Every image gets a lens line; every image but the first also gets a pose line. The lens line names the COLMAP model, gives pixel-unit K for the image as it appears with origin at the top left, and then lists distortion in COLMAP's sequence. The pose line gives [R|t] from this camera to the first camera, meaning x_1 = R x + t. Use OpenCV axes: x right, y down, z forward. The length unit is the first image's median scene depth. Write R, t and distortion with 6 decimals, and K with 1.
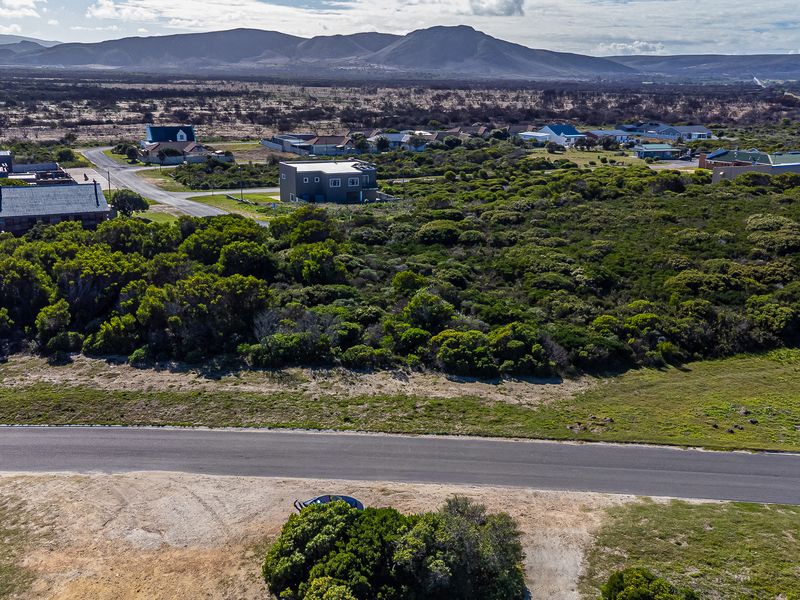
lens RADIAL K [[786.3, 0, 400.0], [0, 786.3, 300.0], [0, 0, 1]] dist [0.043075, -0.028656]
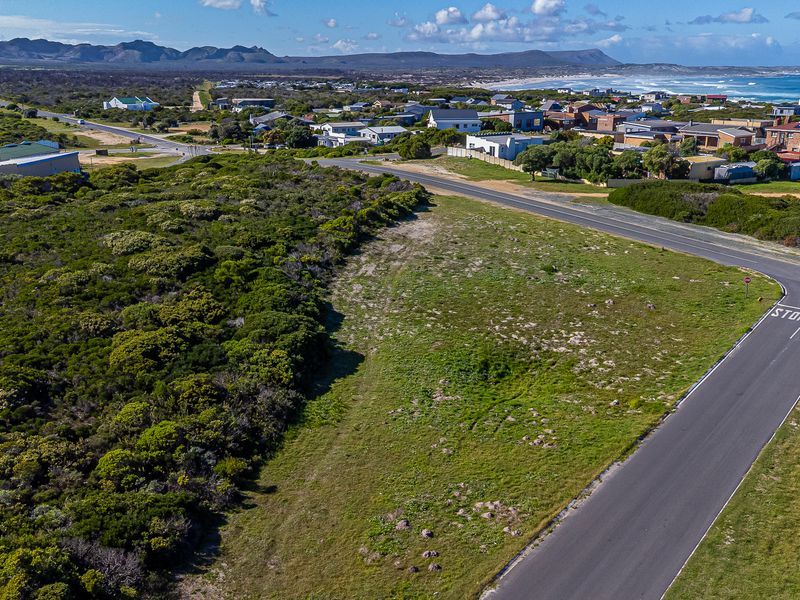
lens RADIAL K [[786.3, 0, 400.0], [0, 786.3, 300.0], [0, 0, 1]] dist [0.043075, -0.028656]
pose [[0.542513, -0.247939, 0.802625, -0.058675], [0.230038, 0.962777, 0.141923, -0.090004], [-0.807937, 0.107639, 0.579355, 0.300013]]
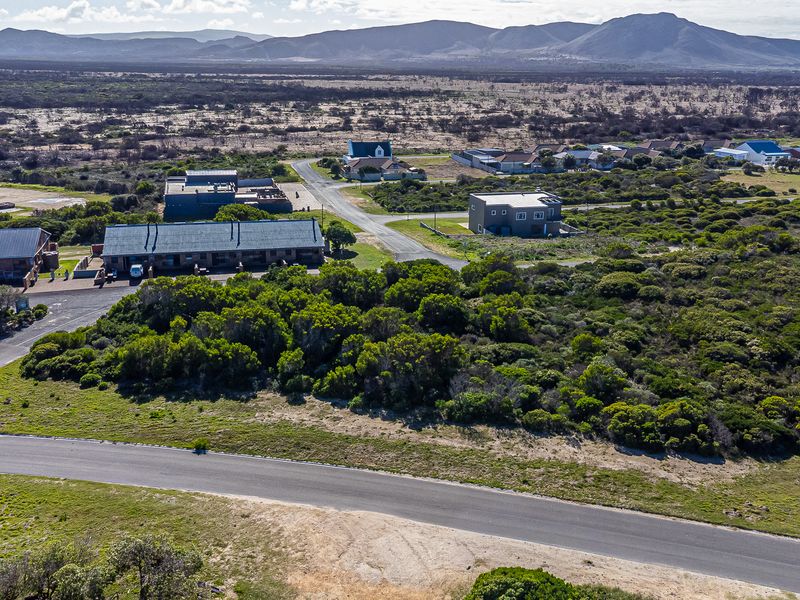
lens RADIAL K [[786.3, 0, 400.0], [0, 786.3, 300.0], [0, 0, 1]] dist [0.043075, -0.028656]
pose [[0.973936, 0.064971, -0.217320, -0.006589], [-0.061908, 0.997863, 0.020882, -0.082642], [0.218213, -0.006884, 0.975877, -0.123797]]
